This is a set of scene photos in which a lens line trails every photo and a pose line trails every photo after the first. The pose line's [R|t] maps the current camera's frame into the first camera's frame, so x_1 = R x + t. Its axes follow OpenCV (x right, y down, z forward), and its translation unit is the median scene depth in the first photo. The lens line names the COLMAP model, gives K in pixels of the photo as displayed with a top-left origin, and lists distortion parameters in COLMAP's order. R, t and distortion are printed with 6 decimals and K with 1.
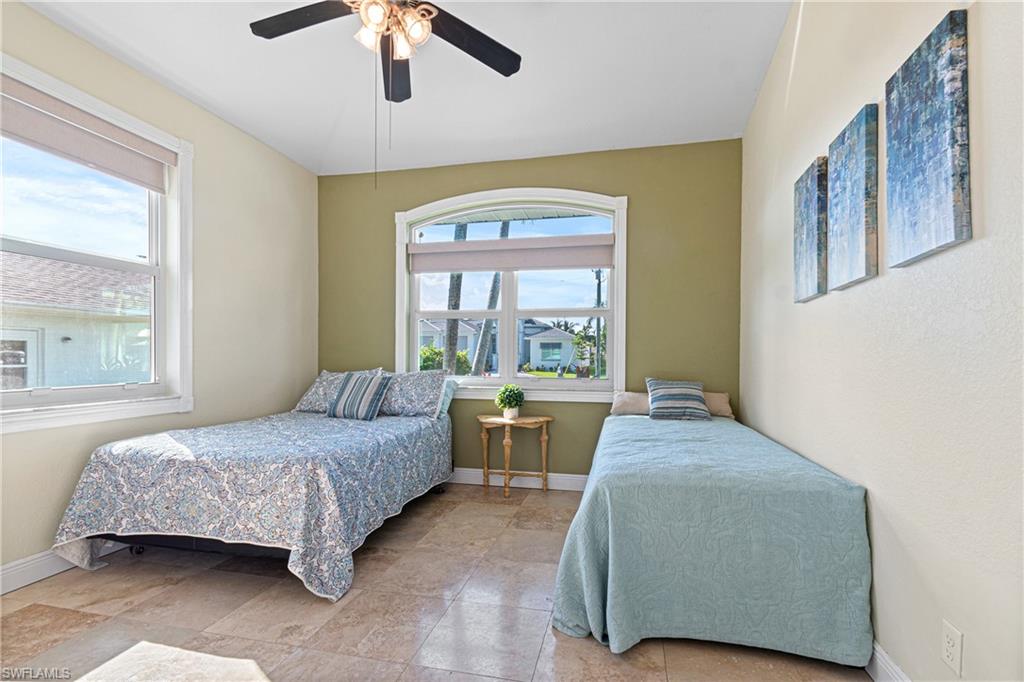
lens RADIAL K [[473.1, 0, 513.9], [0, 473.1, 363.9], [0, 0, 1]] dist [-0.000717, -0.000238]
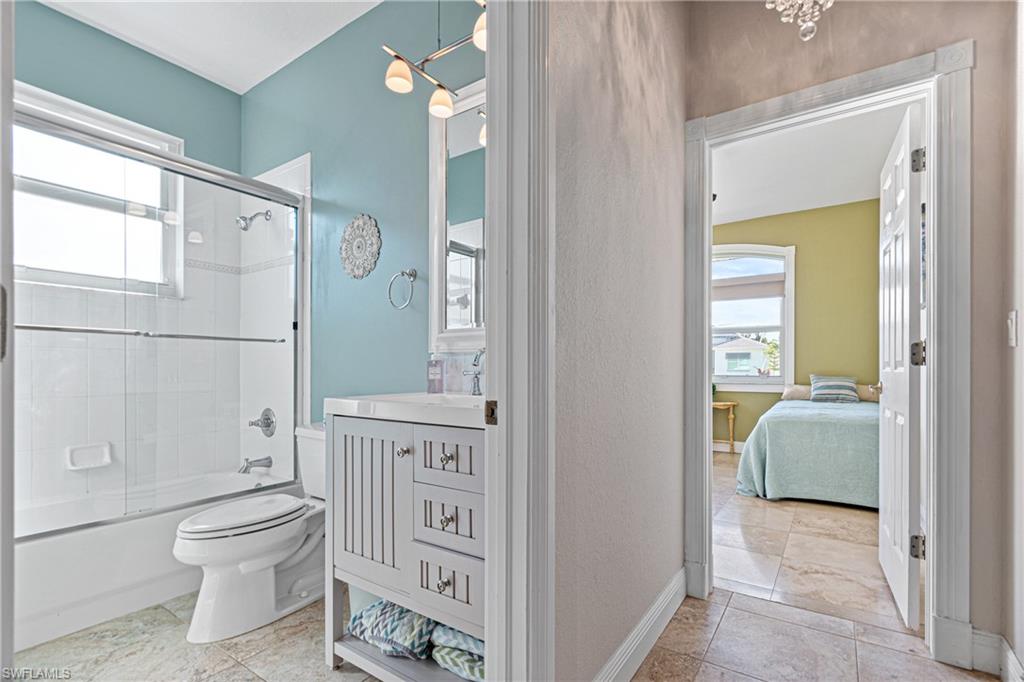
lens RADIAL K [[473.1, 0, 513.9], [0, 473.1, 363.9], [0, 0, 1]] dist [-0.000717, -0.000238]
pose [[0.933995, -0.006039, -0.357236, -0.043401], [-0.003111, 0.999682, -0.025031, 0.037016], [0.357273, 0.024490, 0.933679, -0.662543]]
